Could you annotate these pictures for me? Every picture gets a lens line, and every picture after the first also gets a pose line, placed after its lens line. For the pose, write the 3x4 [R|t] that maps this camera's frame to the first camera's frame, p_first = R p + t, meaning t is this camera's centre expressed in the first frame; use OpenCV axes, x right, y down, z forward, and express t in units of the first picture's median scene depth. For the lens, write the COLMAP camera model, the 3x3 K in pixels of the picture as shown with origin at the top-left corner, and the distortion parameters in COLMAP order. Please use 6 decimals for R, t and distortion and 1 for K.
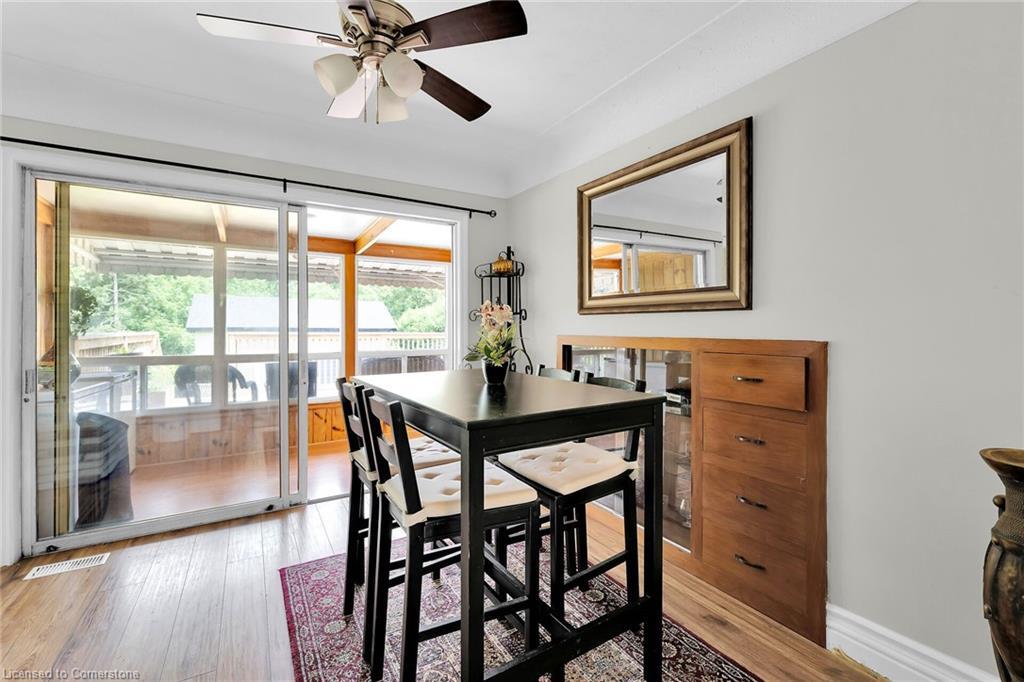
lens RADIAL K [[435.8, 0, 511.5], [0, 435.8, 328.8], [0, 0, 1]] dist [0.000125, -0.000066]
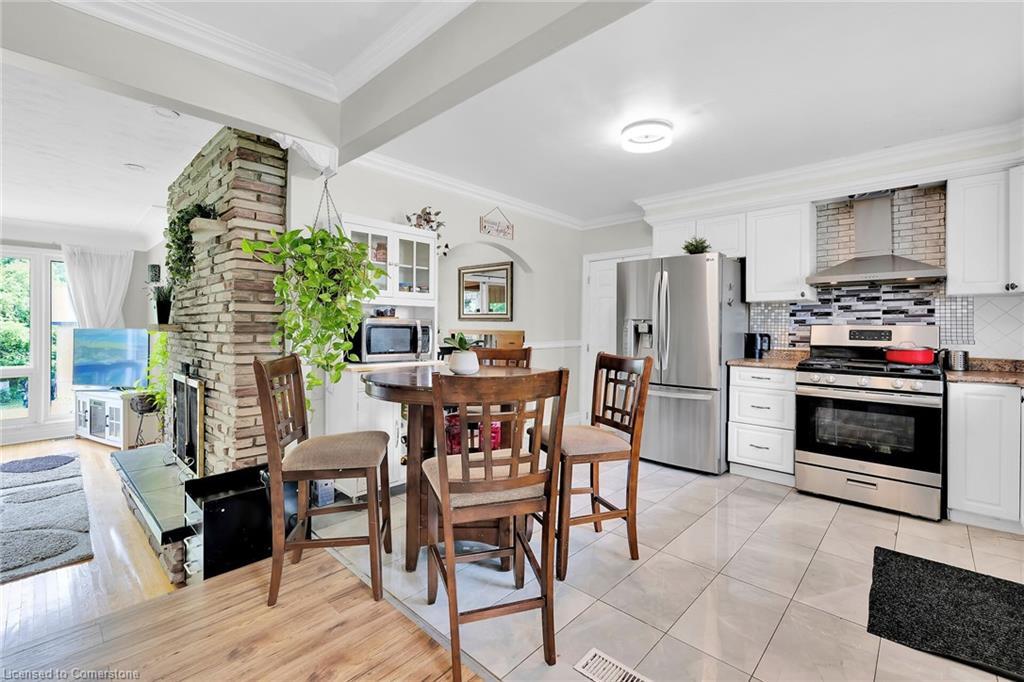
lens RADIAL K [[435.8, 0, 511.5], [0, 435.8, 328.8], [0, 0, 1]] dist [0.000125, -0.000066]
pose [[0.960832, 0.008347, 0.277005, -0.145079], [-0.009706, 0.999947, 0.003534, -0.000532], [-0.276961, -0.006084, 0.960862, -0.881175]]
